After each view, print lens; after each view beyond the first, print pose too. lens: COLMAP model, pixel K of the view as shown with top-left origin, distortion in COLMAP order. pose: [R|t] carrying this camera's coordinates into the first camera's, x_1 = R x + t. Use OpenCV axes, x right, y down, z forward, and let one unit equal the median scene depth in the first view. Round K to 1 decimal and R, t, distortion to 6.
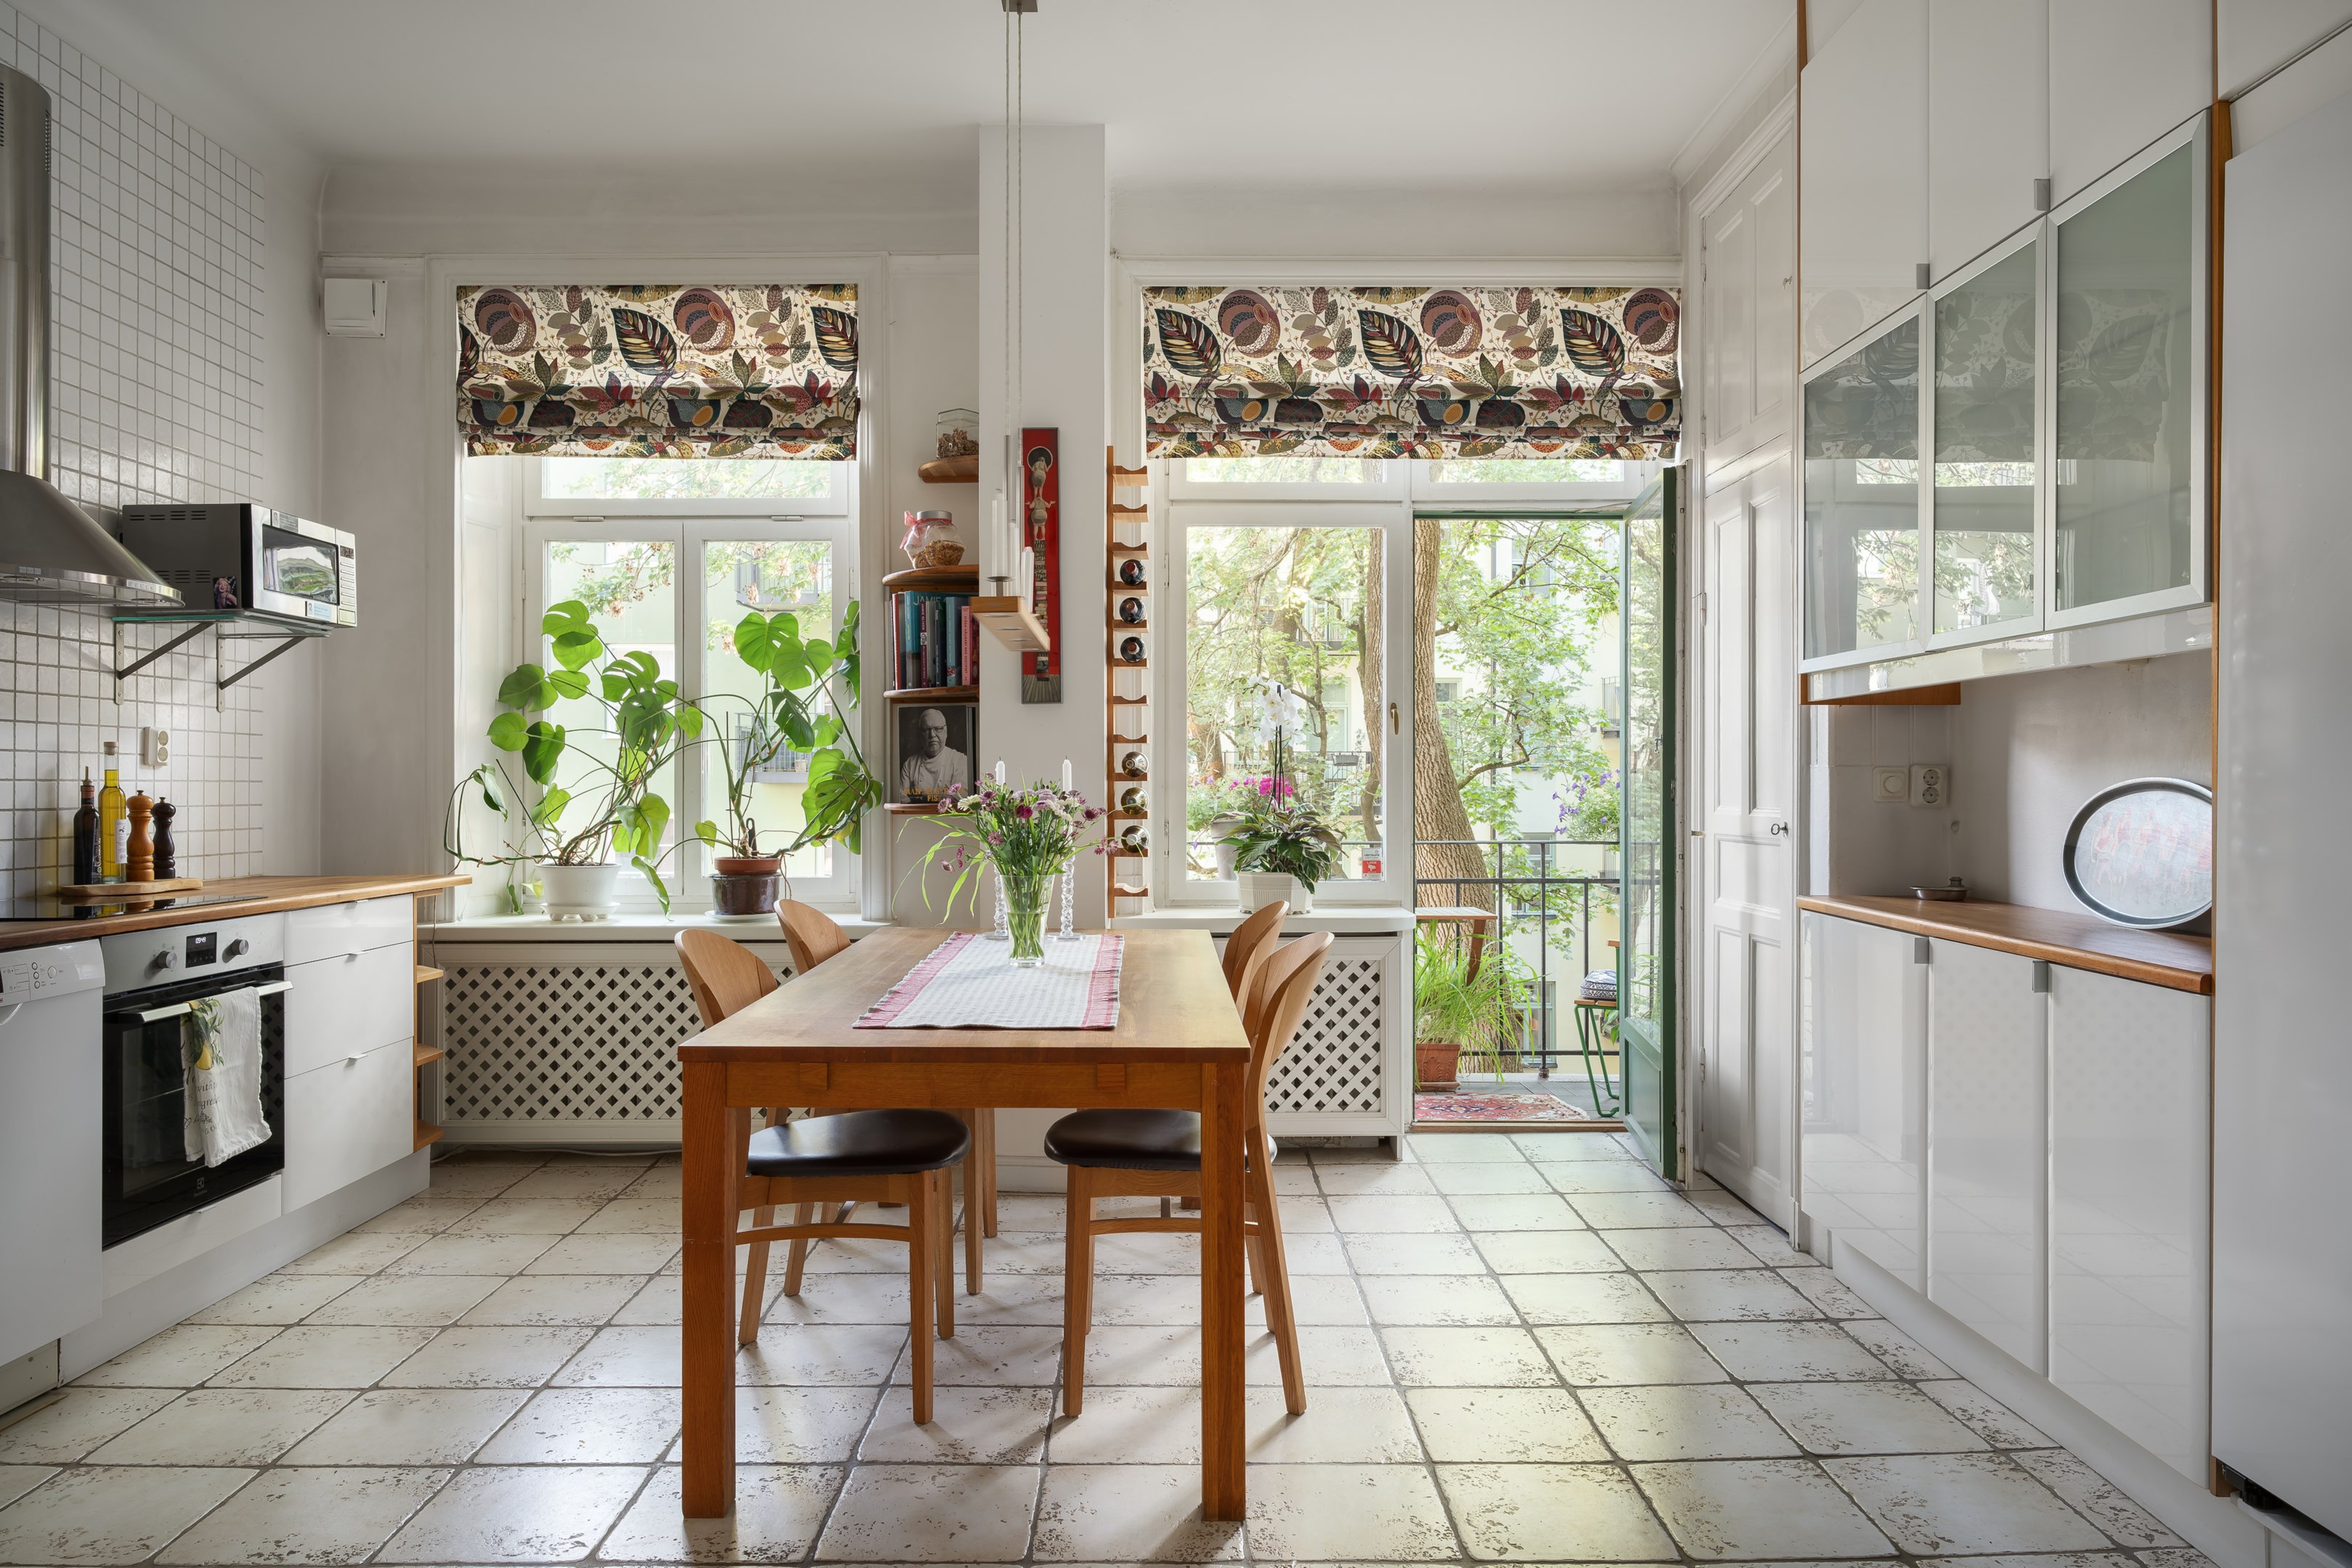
lens RADIAL K [[1531.8, 0, 1137.7], [0, 1531.8, 787.7], [0, 0, 1]] dist [-0.000293, 0.001570]
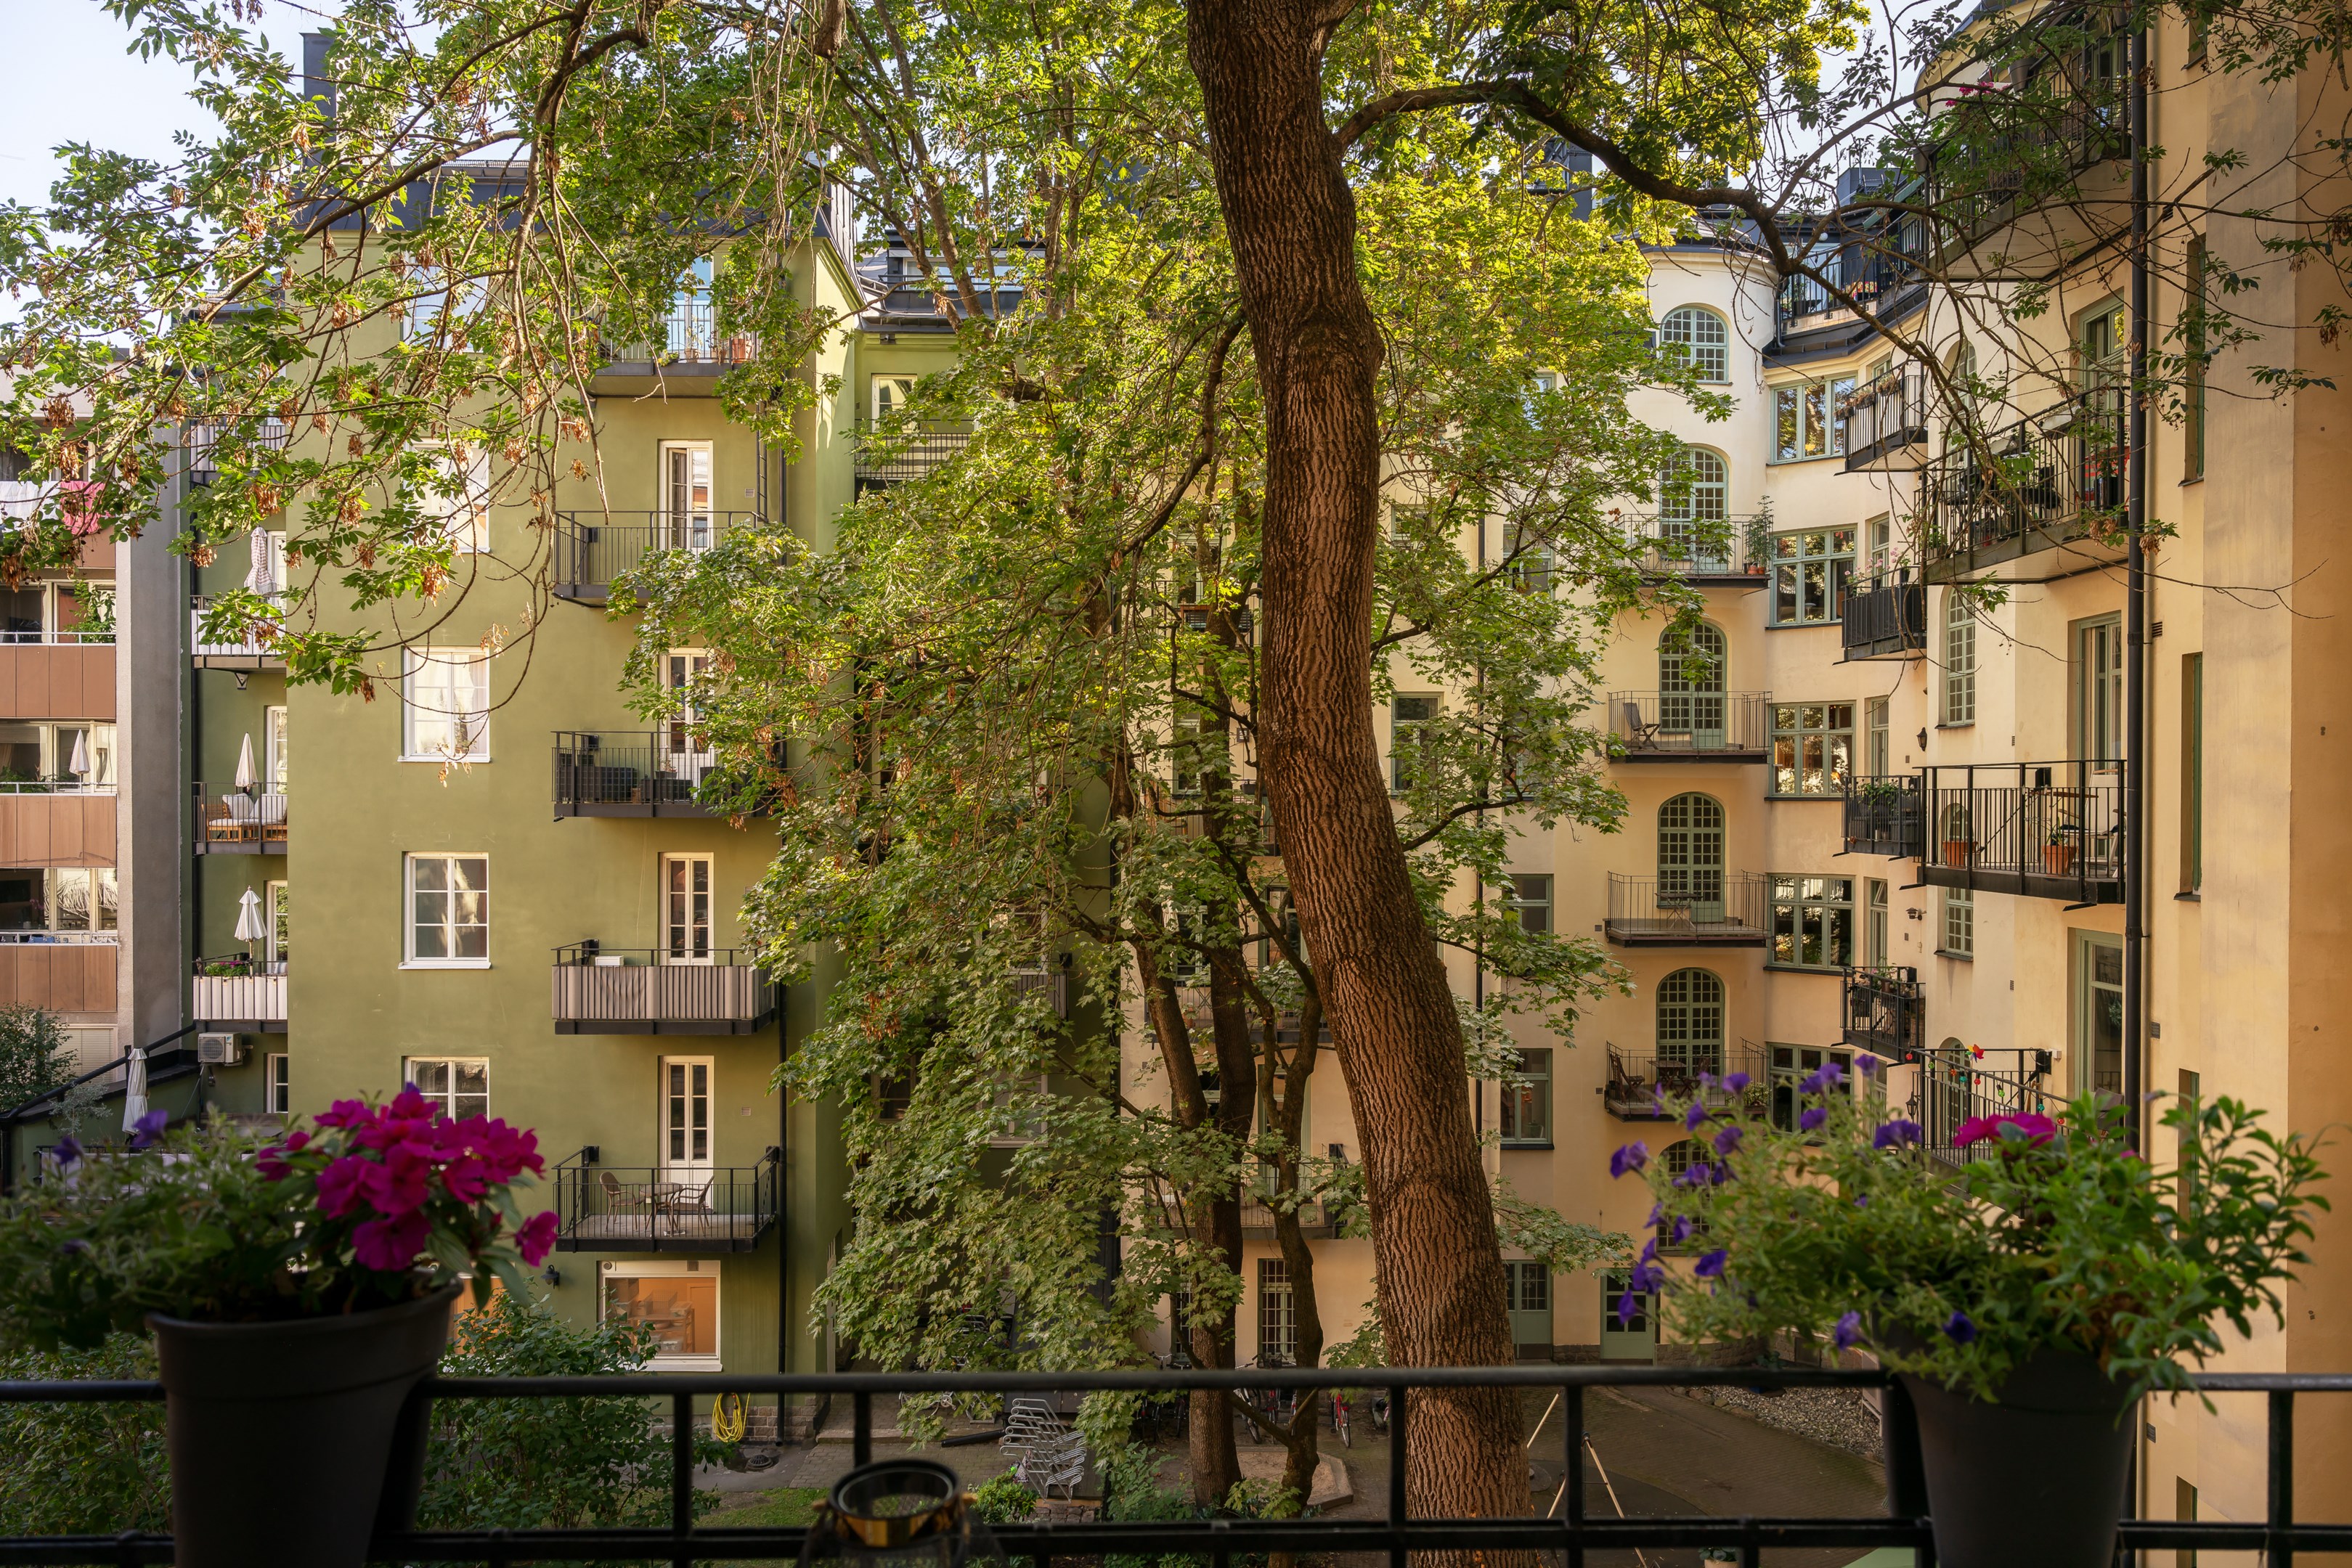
lens RADIAL K [[1531.8, 0, 1176.6], [0, 1531.8, 802.6], [0, 0, 1]] dist [-0.000293, 0.001570]
pose [[0.999634, 0.004070, 0.026735, 0.269566], [-0.004076, 0.999992, 0.000190, -0.069515], [-0.026734, -0.000299, 0.999643, 1.037399]]
